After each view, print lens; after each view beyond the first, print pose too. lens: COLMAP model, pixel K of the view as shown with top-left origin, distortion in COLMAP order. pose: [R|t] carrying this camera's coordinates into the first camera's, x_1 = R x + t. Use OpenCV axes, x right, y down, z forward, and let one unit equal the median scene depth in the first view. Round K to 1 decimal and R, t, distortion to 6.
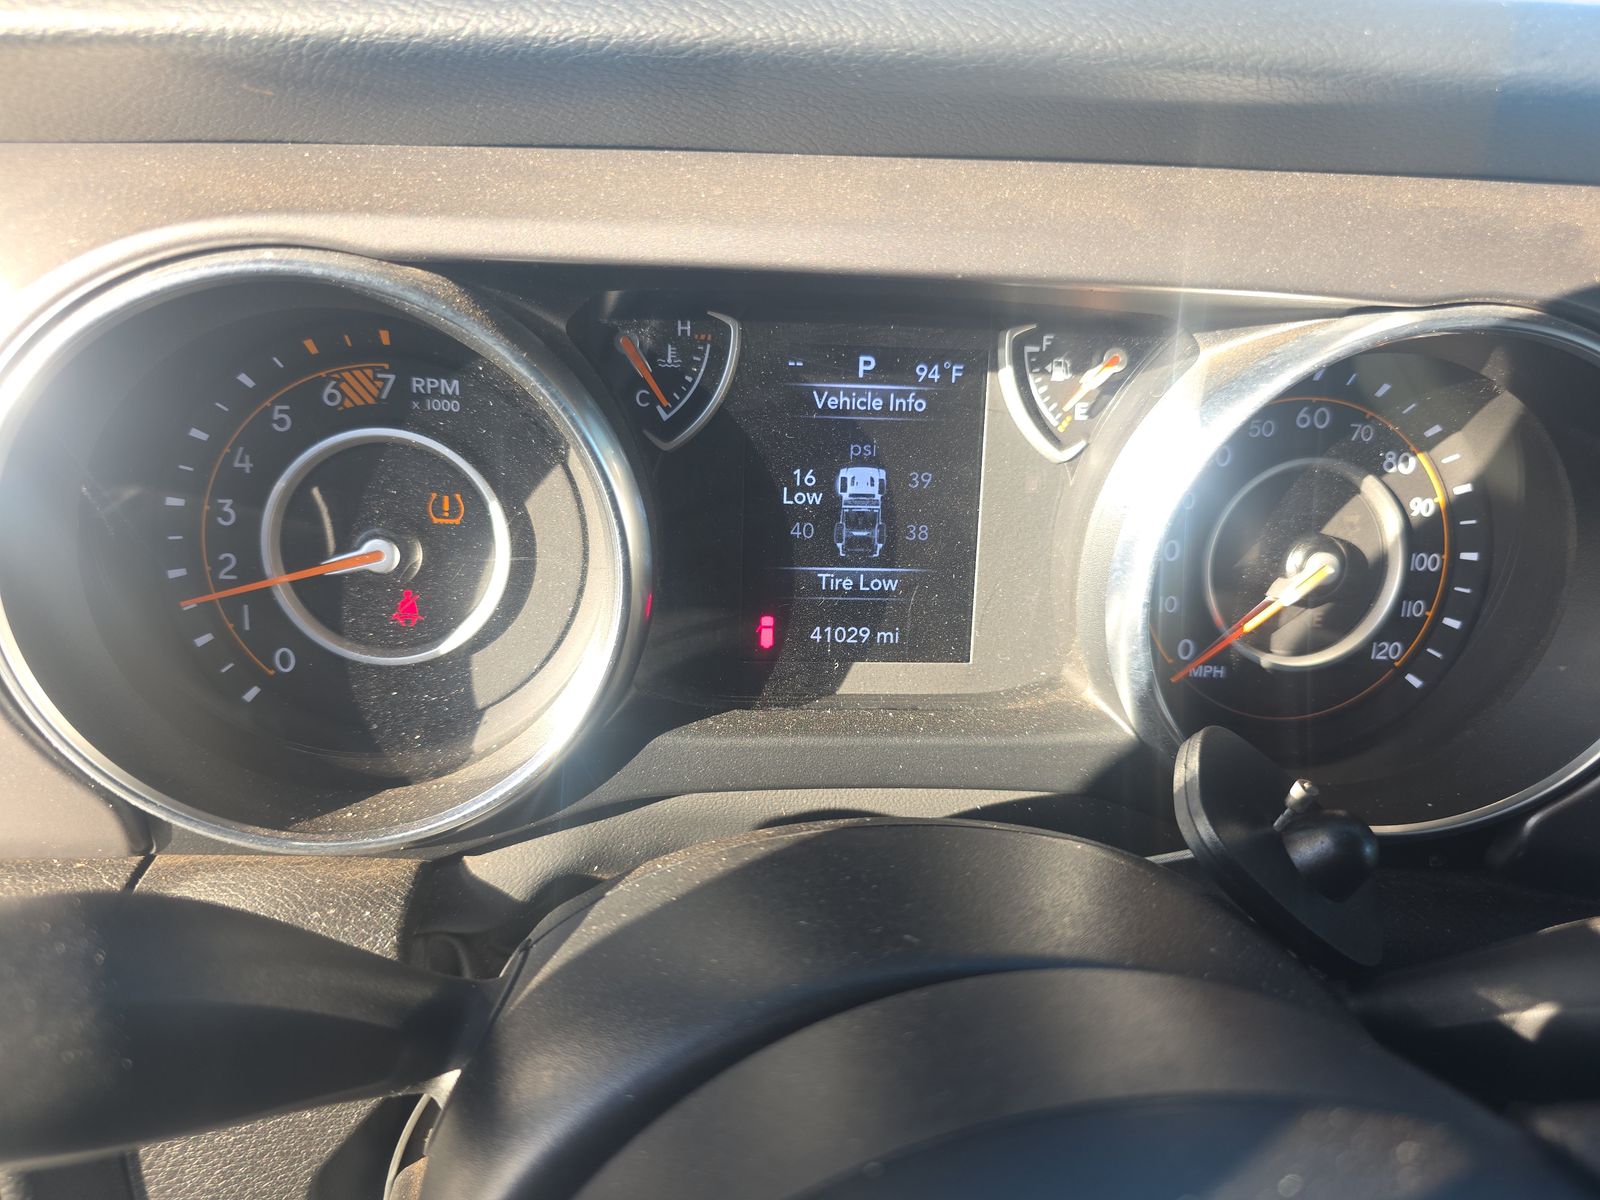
lens RADIAL K [[1136.0, 0, 788.7], [0, 1136.0, 604.7], [0, 0, 1]] dist [0.039721, -0.043558]
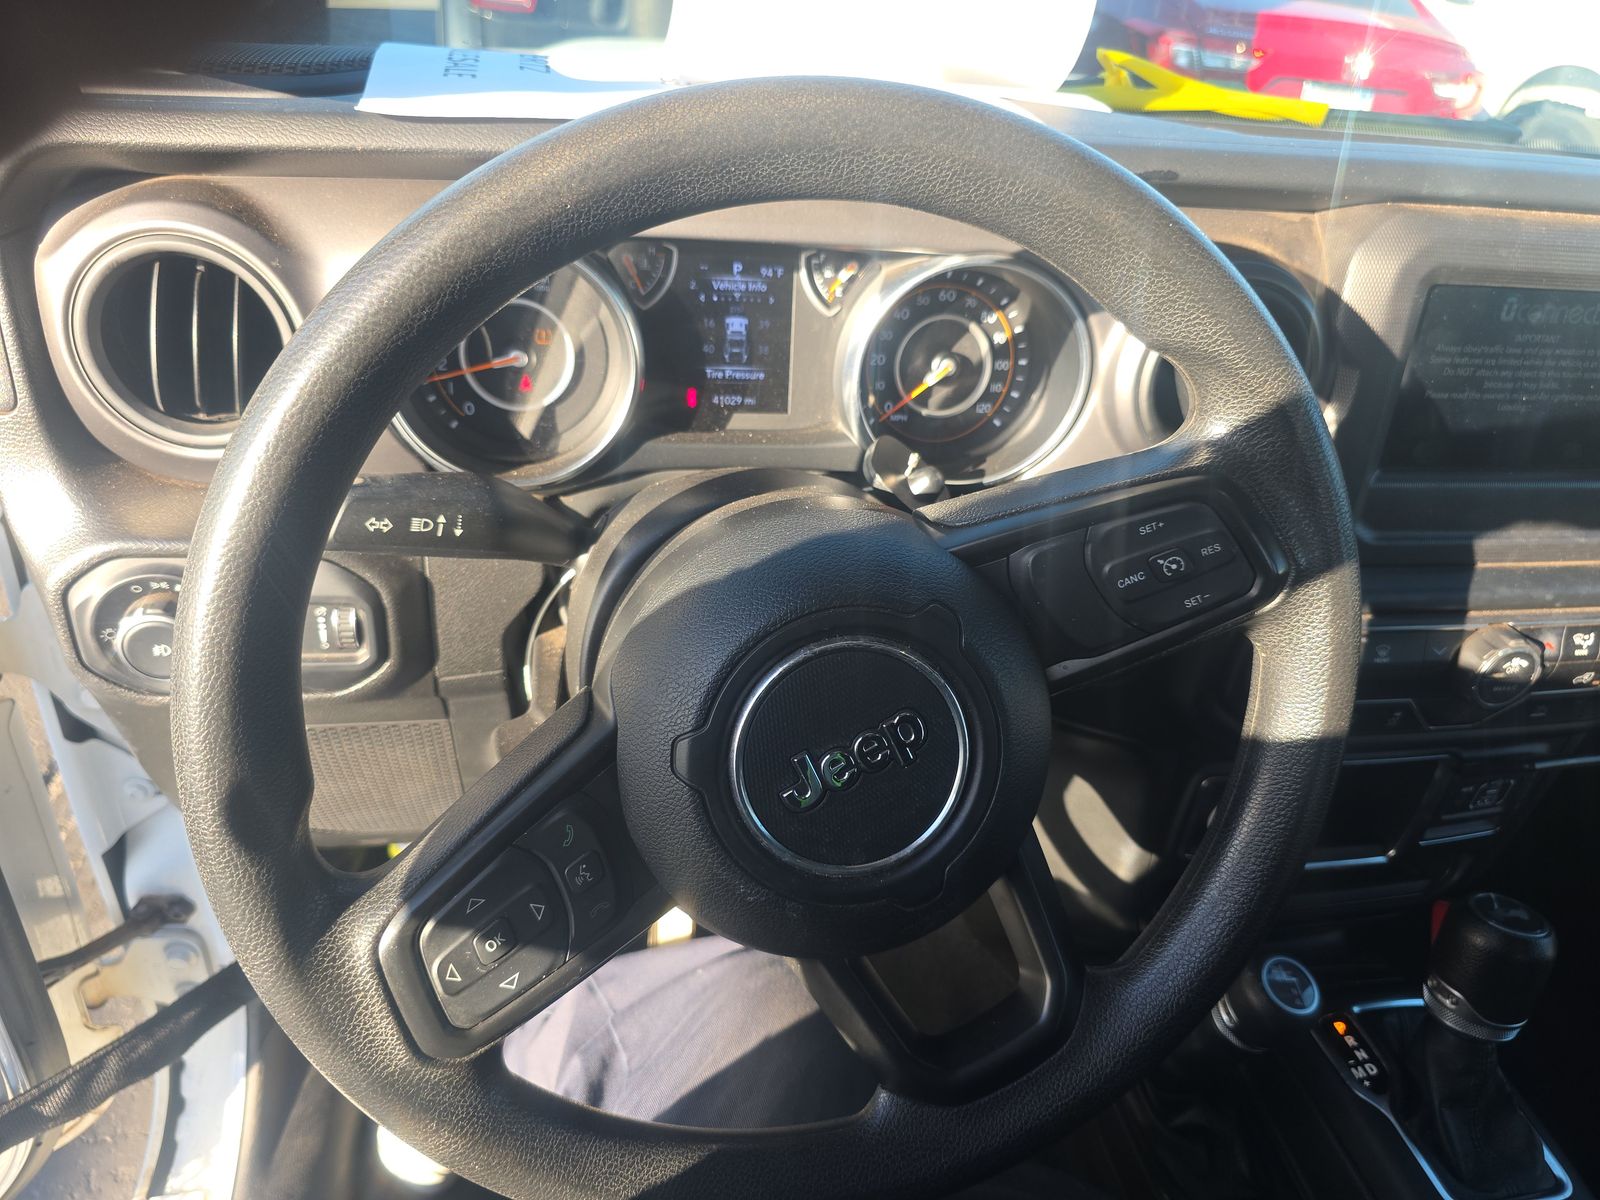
lens RADIAL K [[1136.0, 0, 794.0], [0, 1136.0, 623.4], [0, 0, 1]] dist [0.039721, -0.043558]
pose [[0.995274, -0.019855, 0.095059, -0.041210], [0.004008, 0.986440, 0.164072, 0.092921], [-0.097028, -0.162915, 0.981858, -1.188322]]
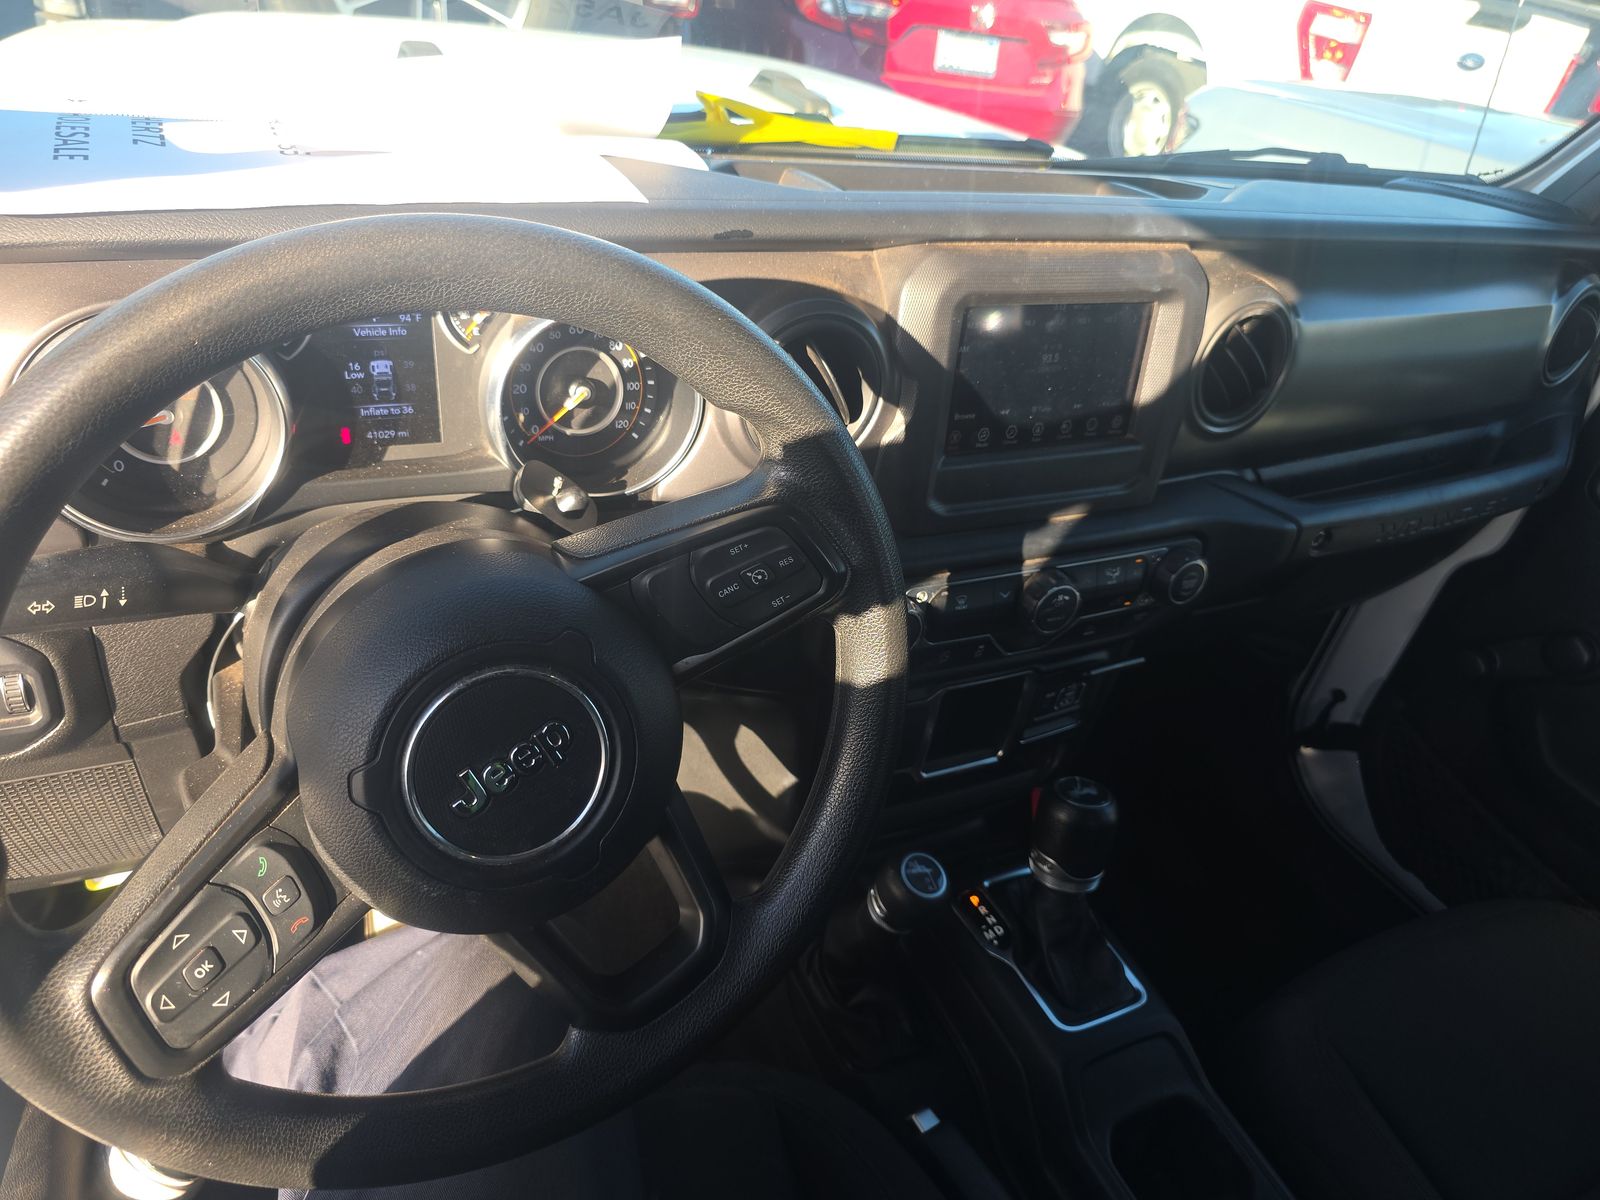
lens RADIAL K [[1136.0, 0, 793.5], [0, 1136.0, 594.8], [0, 0, 1]] dist [0.039721, -0.043558]
pose [[0.937155, -0.124295, 0.326023, 0.035194], [0.057454, 0.976614, 0.207180, -0.089859], [-0.344150, -0.175428, 0.922380, -1.511532]]
